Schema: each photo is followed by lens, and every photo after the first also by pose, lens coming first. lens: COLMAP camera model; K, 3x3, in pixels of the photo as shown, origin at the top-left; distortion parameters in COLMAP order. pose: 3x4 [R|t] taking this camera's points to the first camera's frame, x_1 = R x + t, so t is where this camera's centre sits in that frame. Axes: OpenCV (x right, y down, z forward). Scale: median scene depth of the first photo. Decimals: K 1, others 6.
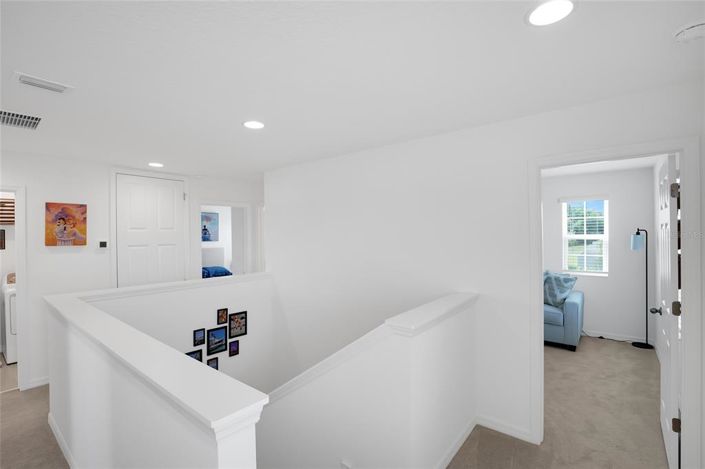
lens RADIAL K [[331.3, 0, 352.5], [0, 331.3, 234.5], [0, 0, 1]] dist [-0.000629, 0.000358]
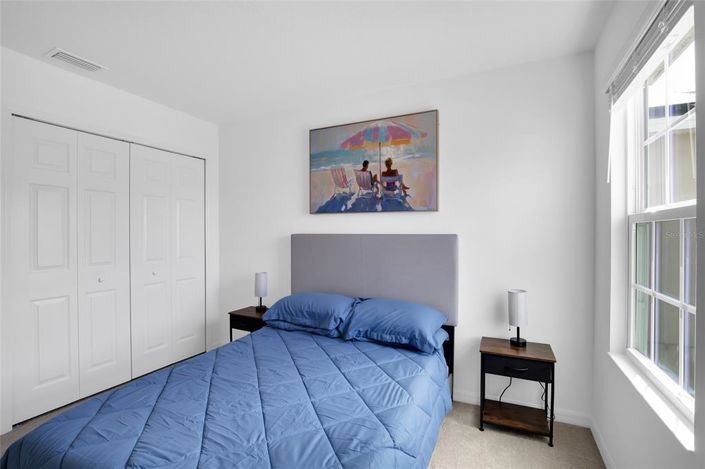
lens RADIAL K [[306.0, 0, 352.5], [0, 306.0, 234.5], [0, 0, 1]] dist [-0.001299, -0.000097]
pose [[0.211868, 0.017404, -0.977143, -0.373146], [-0.007520, 0.999841, 0.016178, 0.077815], [0.977269, 0.003921, 0.211965, 1.892738]]
